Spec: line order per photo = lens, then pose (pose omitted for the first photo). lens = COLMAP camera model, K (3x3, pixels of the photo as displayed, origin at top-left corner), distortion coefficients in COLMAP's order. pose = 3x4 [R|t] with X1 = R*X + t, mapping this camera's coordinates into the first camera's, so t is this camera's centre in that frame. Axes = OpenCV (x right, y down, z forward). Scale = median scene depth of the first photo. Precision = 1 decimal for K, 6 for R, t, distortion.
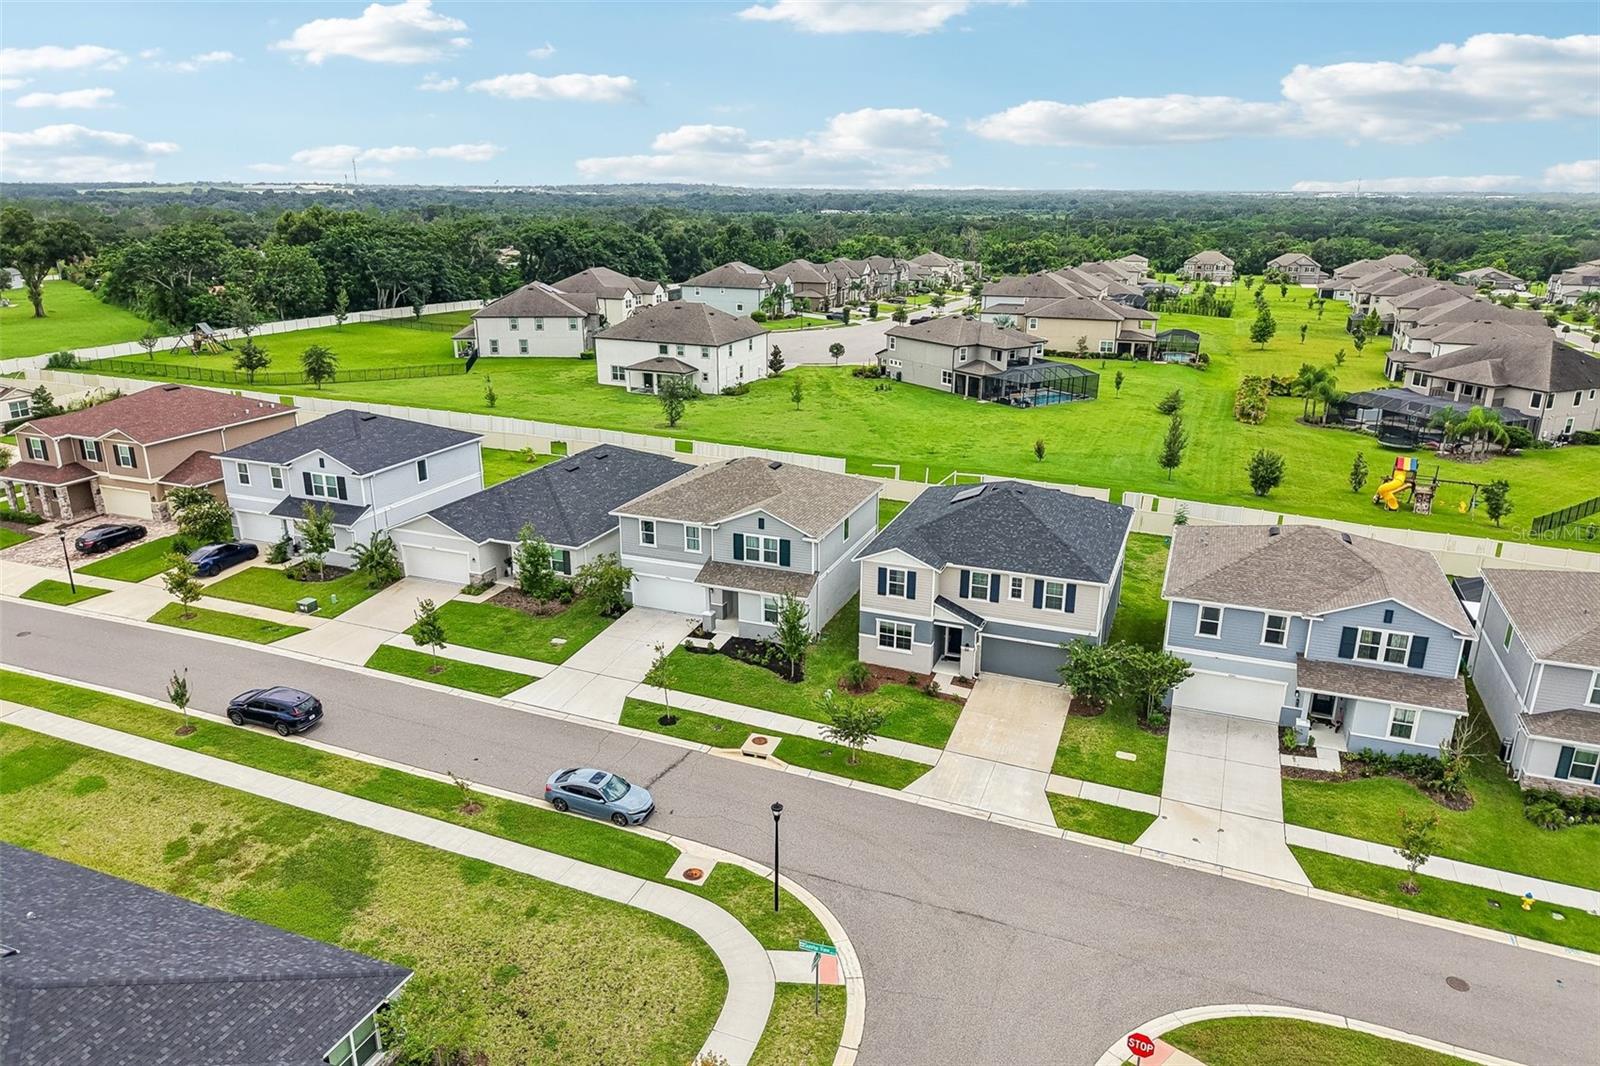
lens RADIAL K [[1067.3, 0, 797.8], [0, 1067.3, 536.8], [0, 0, 1]] dist [0.040342, -0.053631]
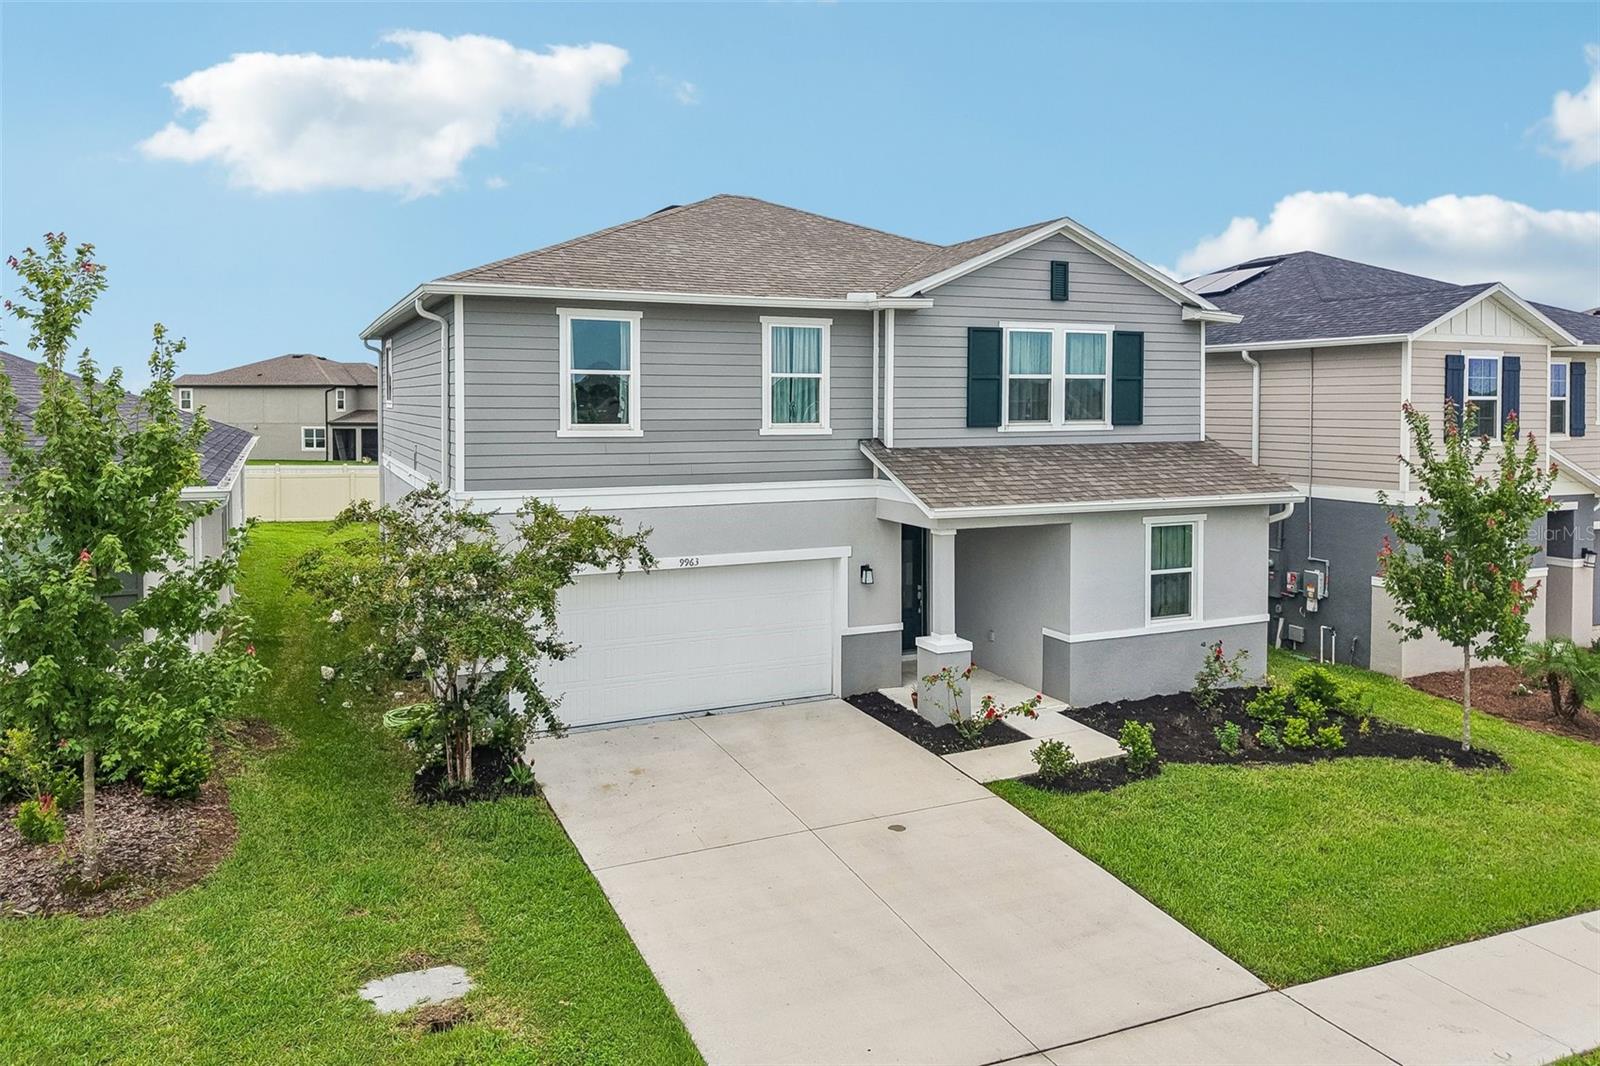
lens RADIAL K [[1113.7, 0, 799.1], [0, 1113.7, 425.4], [0, 0, 1]] dist [0.004567, -0.000439]
pose [[0.698600, -0.022125, 0.715170, -0.295622], [0.228462, 0.954099, -0.193651, 0.066133], [-0.678059, 0.298674, 0.671588, 0.847282]]
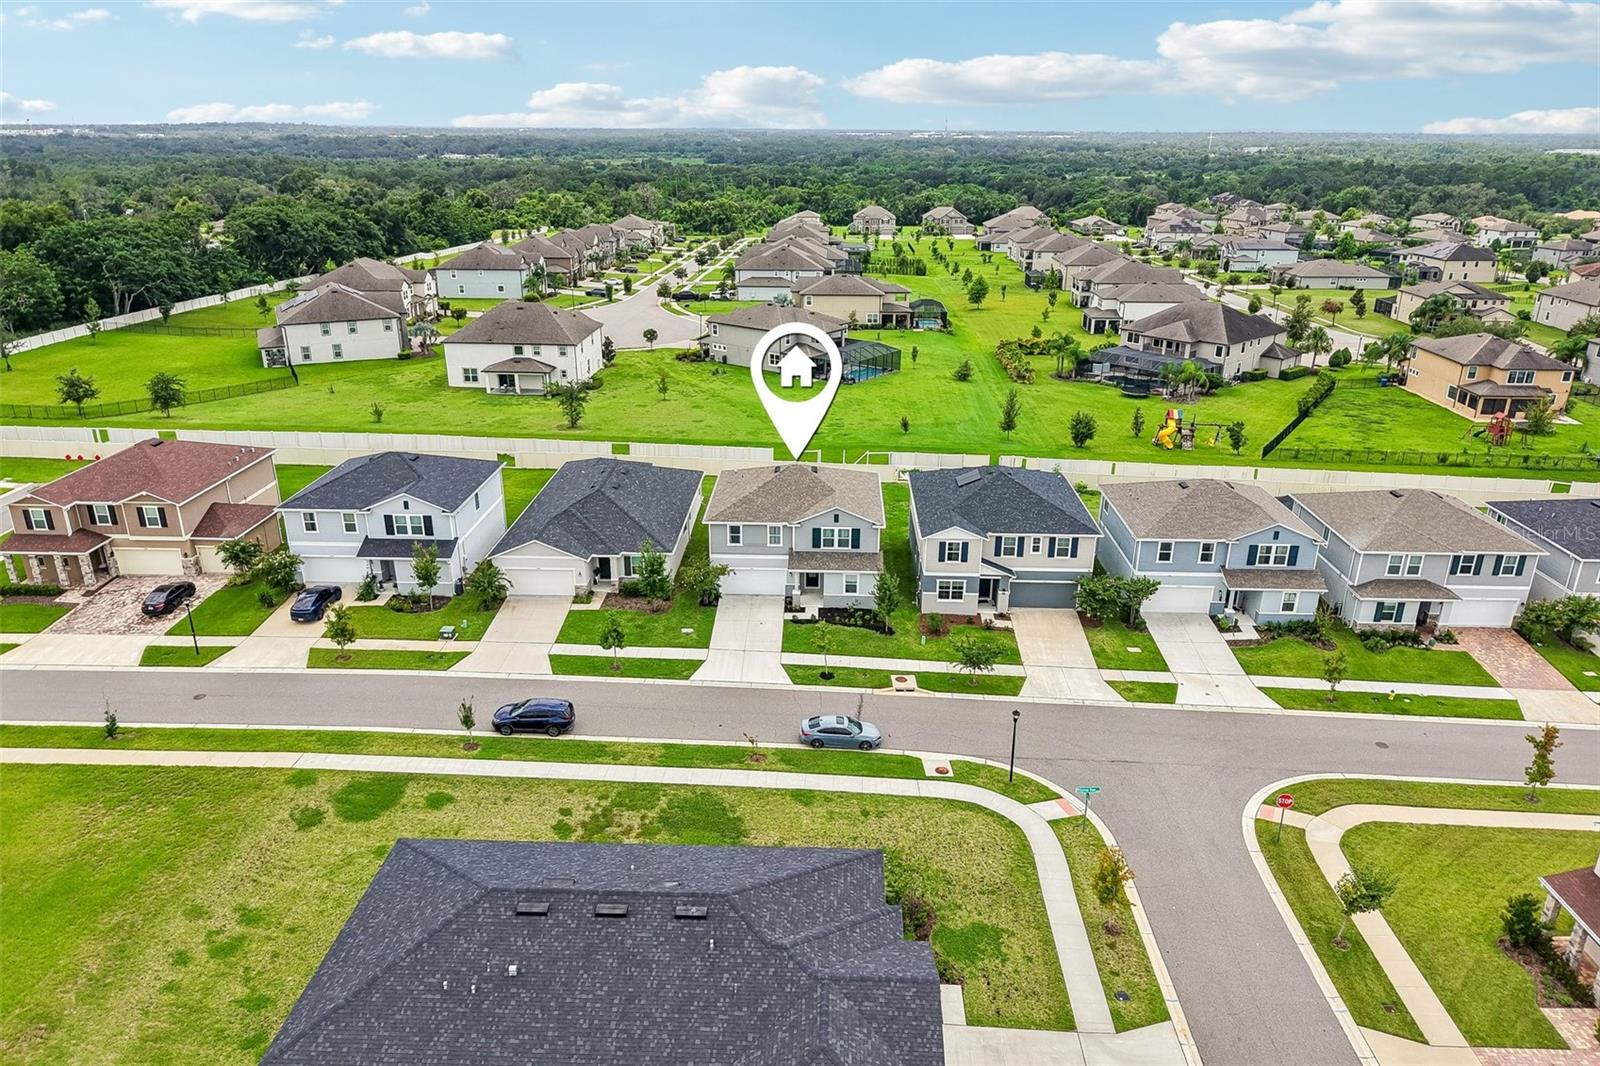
lens RADIAL K [[1070.2, 0, 797.0], [0, 1070.2, 541.3], [0, 0, 1]] dist [0.010126, -0.005456]
pose [[0.944103, -0.119910, 0.307070, -0.473431], [0.102637, 0.992120, 0.071857, -0.081337], [-0.313267, -0.036324, 0.948970, -0.208038]]
